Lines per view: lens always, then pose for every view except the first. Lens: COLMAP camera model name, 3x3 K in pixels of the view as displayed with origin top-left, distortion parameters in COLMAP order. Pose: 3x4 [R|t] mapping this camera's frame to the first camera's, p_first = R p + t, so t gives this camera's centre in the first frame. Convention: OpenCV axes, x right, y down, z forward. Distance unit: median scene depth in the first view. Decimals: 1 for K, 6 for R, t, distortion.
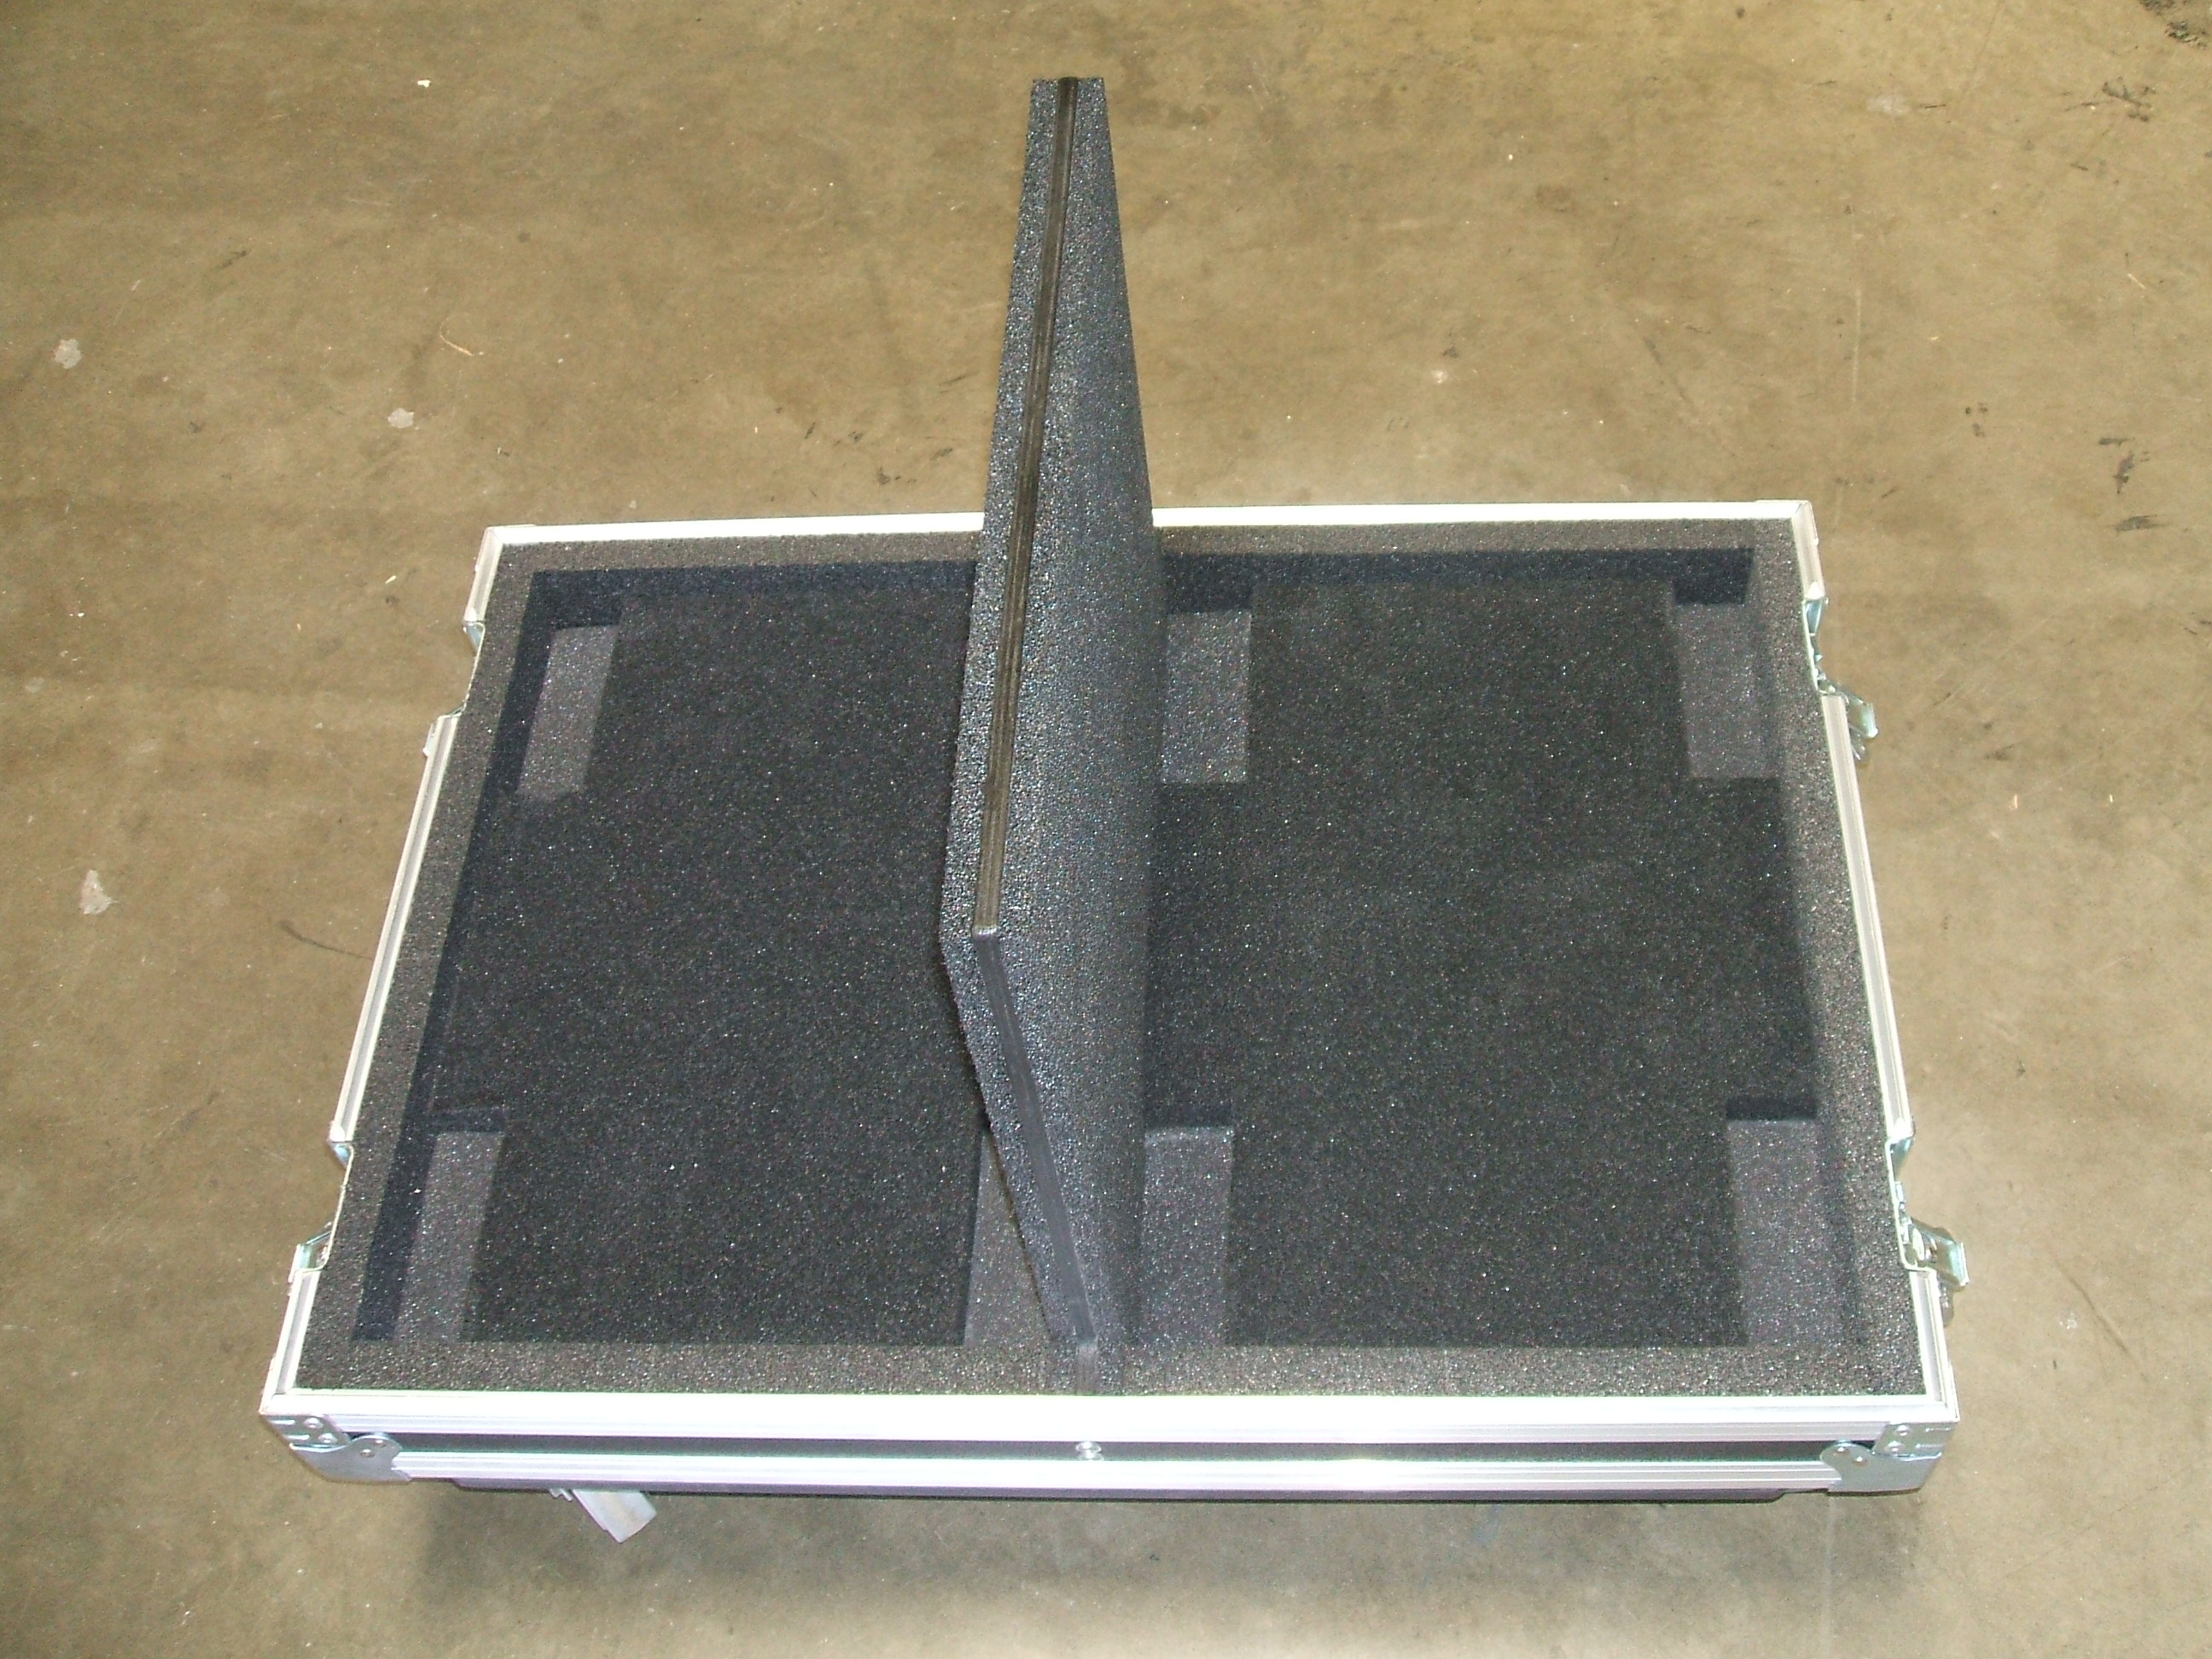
lens RADIAL K [[2515.1, 0, 1227.2], [0, 2515.1, 833.0], [0, 0, 1]] dist [-0.158129, 0.224806]
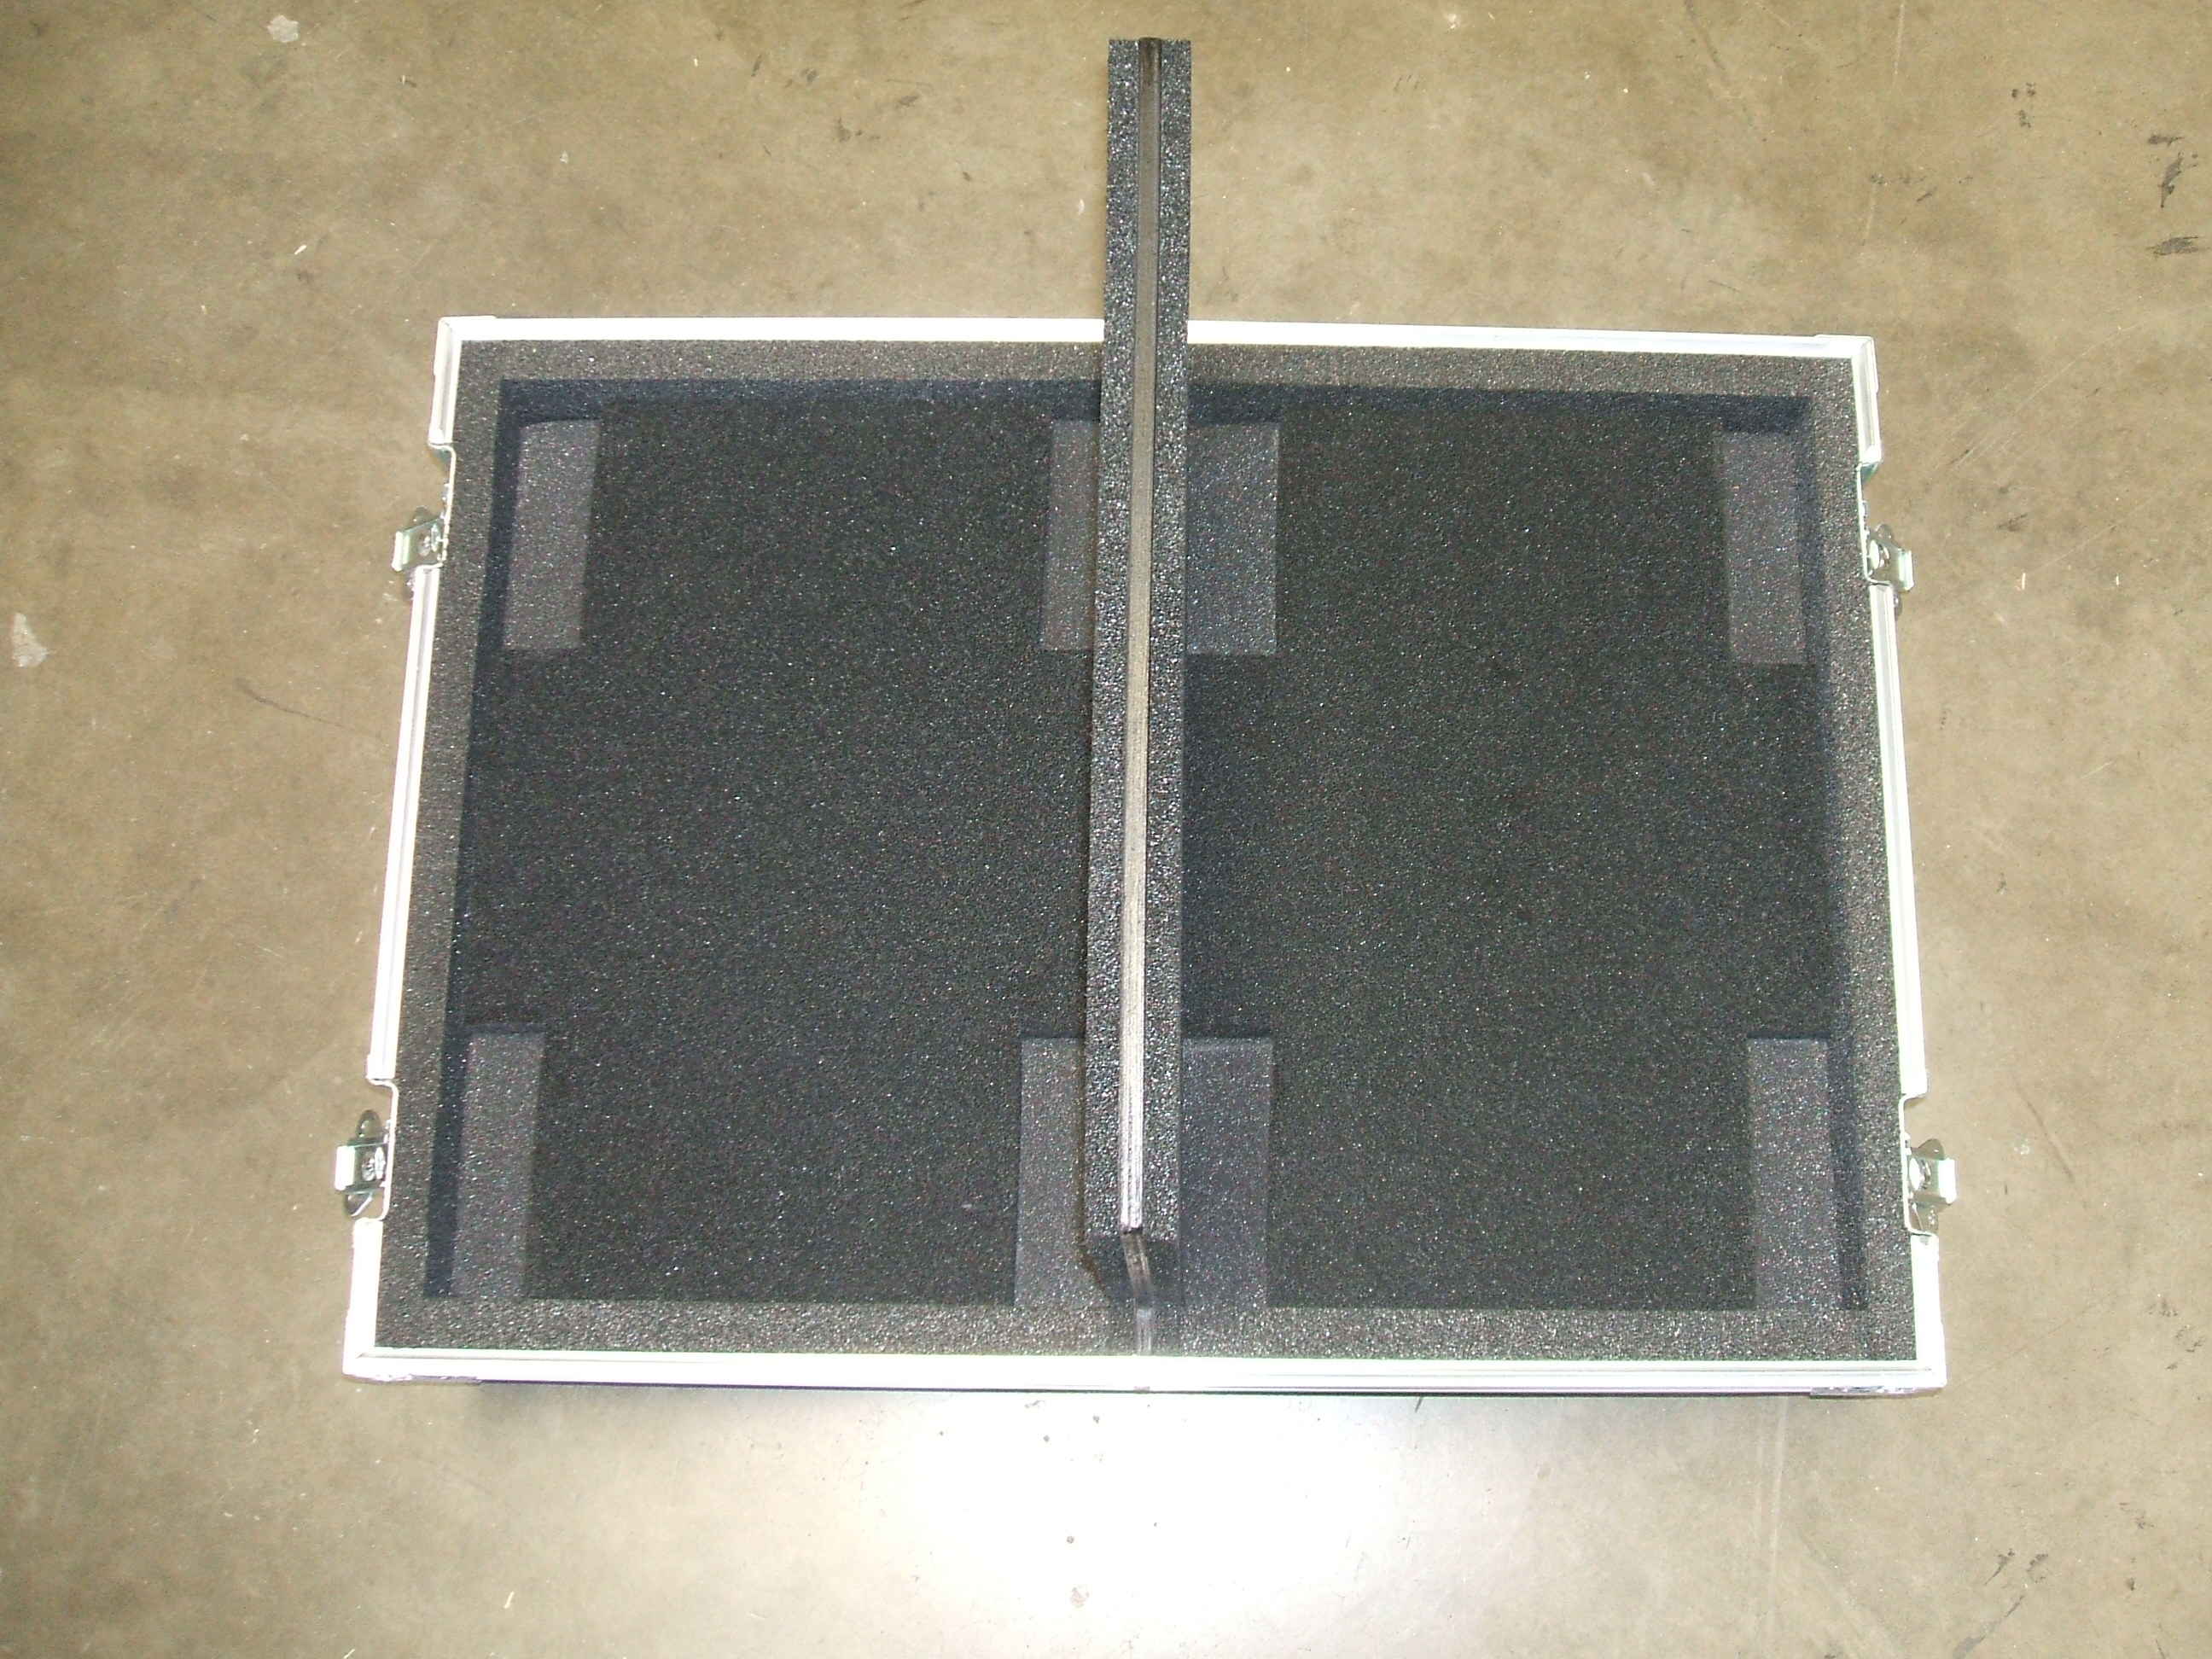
lens RADIAL K [[2515.1, 0, 1227.2], [0, 2515.1, 833.0], [0, 0, 1]] dist [-0.158129, 0.224806]
pose [[0.996719, 0.004904, 0.080789, -0.079077], [-0.034176, 0.930312, 0.365172, -0.270229], [-0.073369, -0.366735, 0.927428, 0.068546]]
